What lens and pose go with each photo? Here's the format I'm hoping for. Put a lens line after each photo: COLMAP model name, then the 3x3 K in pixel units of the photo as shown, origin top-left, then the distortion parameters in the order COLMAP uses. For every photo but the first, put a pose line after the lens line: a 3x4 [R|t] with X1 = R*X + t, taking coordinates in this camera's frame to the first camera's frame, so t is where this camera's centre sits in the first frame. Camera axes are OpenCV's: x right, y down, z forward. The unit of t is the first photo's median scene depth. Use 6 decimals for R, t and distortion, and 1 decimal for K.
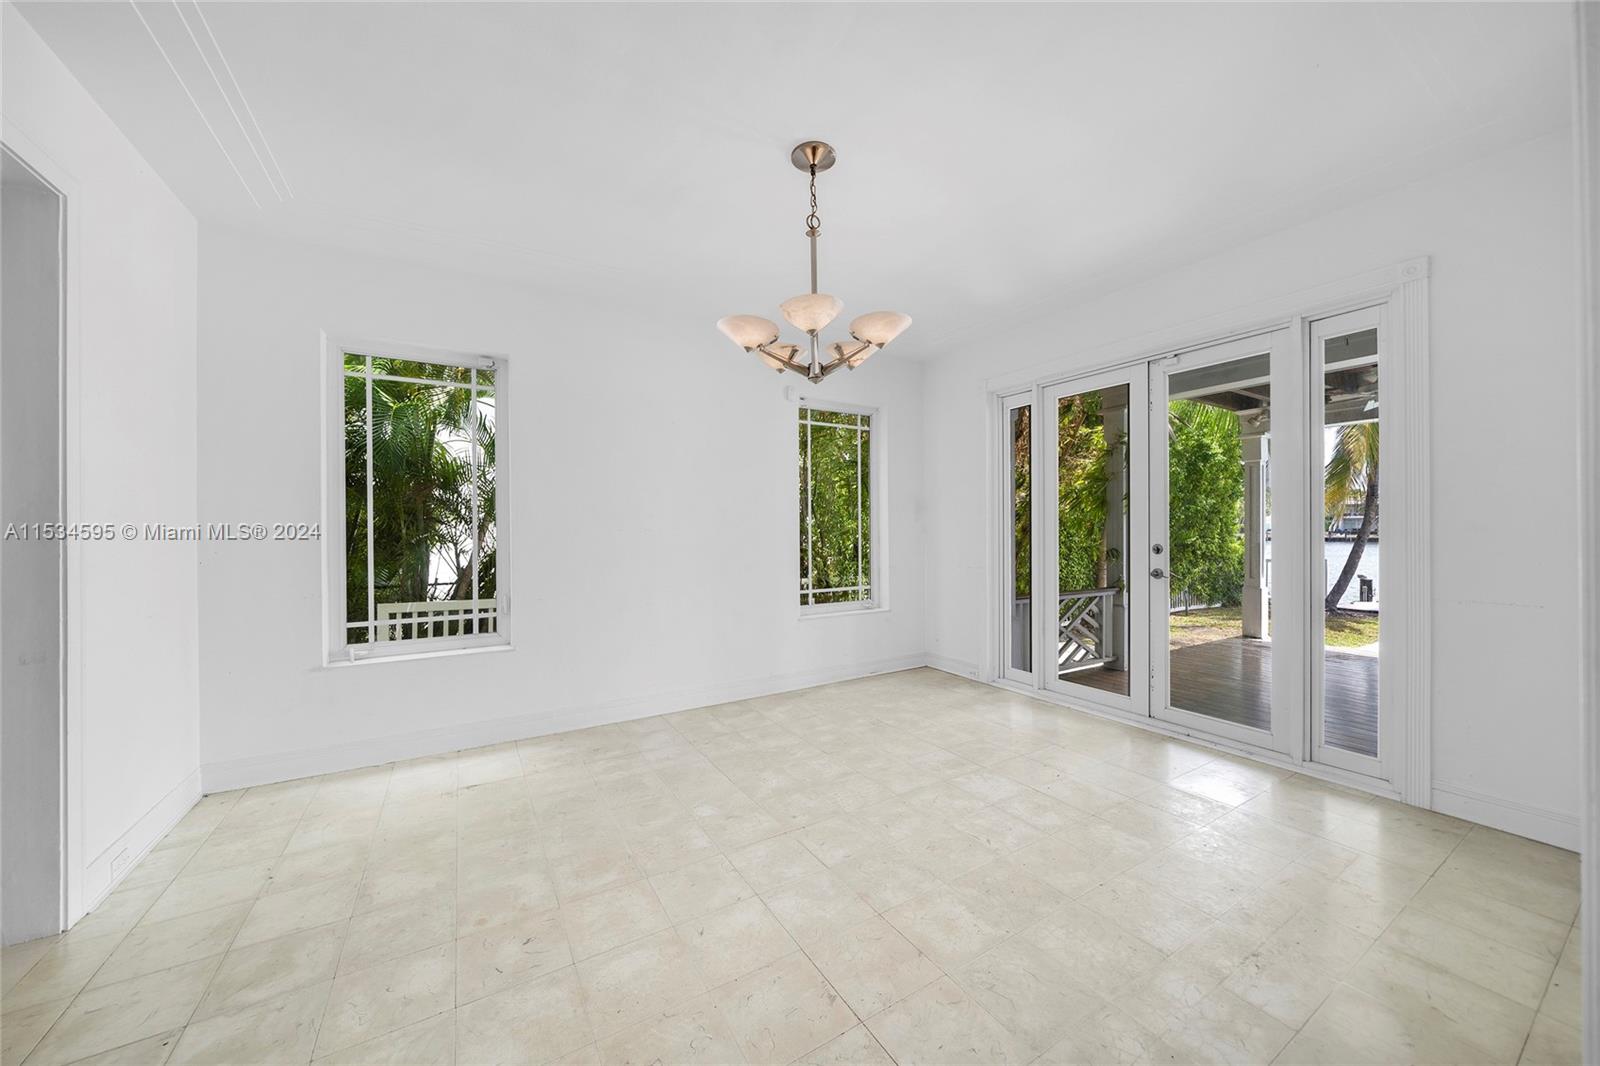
lens RADIAL K [[574.3, 0, 801.0], [0, 574.3, 535.2], [0, 0, 1]] dist [-0.001292, -0.000107]
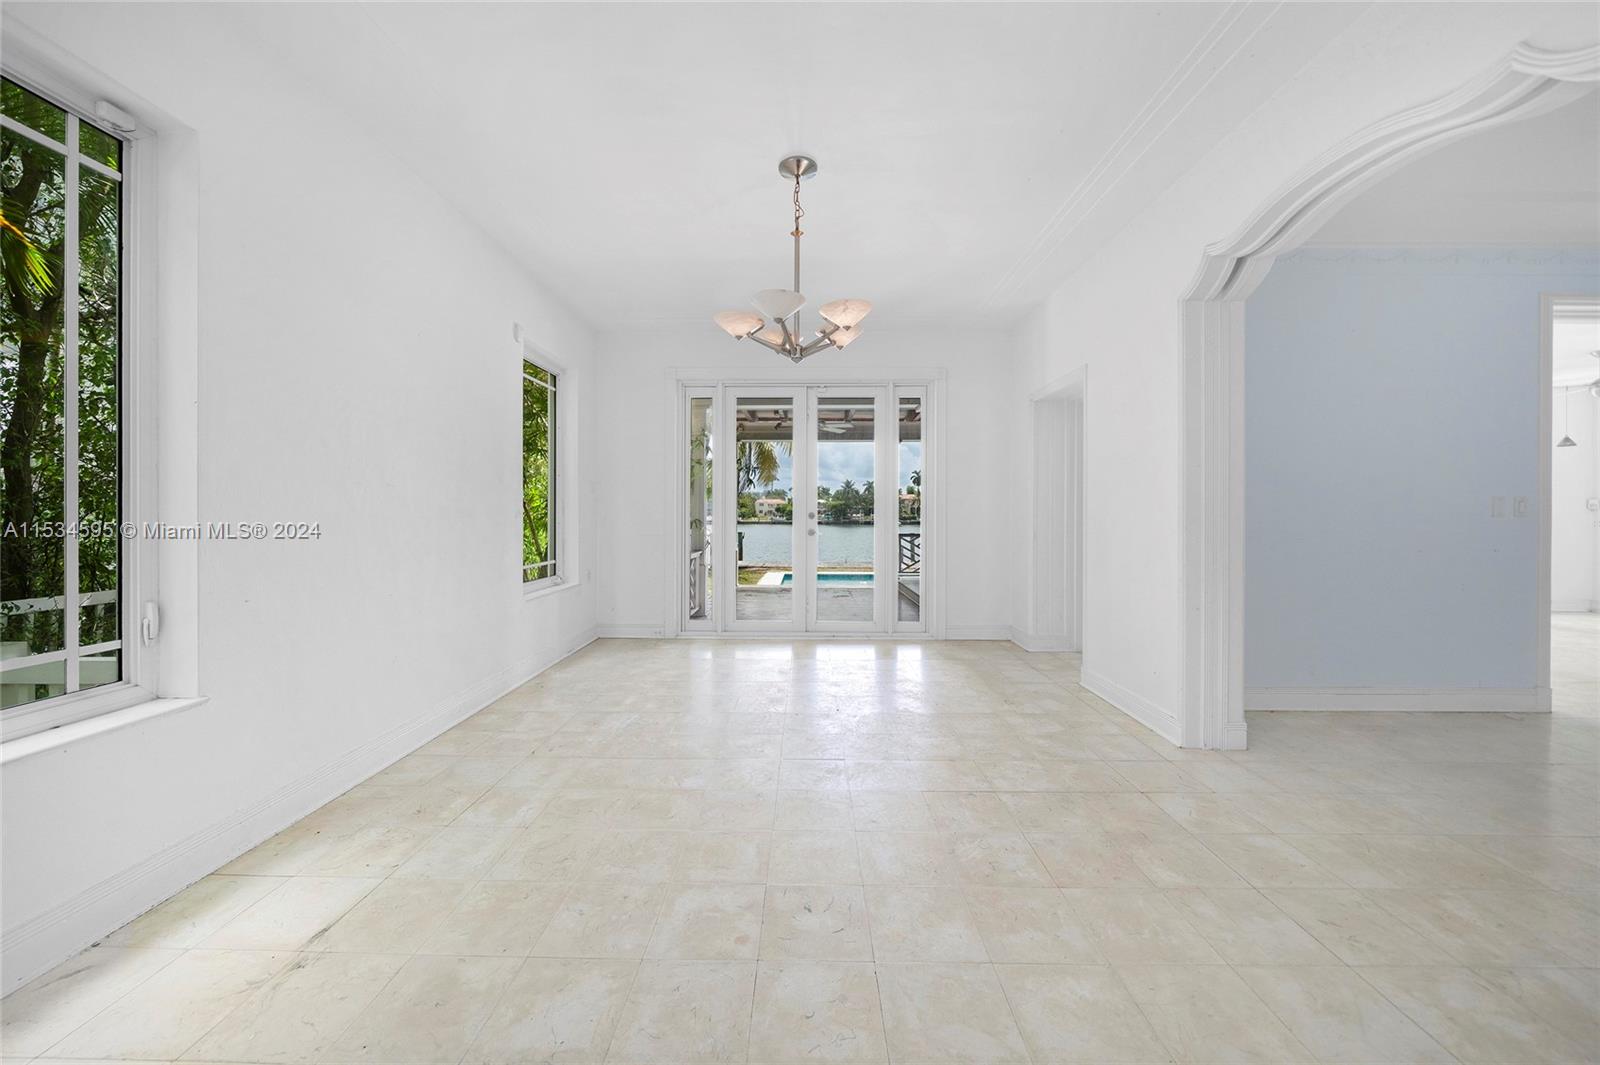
lens RADIAL K [[579.7, 0, 790.9], [0, 579.7, 520.0], [0, 0, 1]] dist [-0.000390, -0.000086]
pose [[0.520214, 0.000158, 0.854036, -0.822088], [0.002528, 0.999995, -0.001725, 0.046415], [-0.854032, 0.003056, 0.520212, 0.333900]]
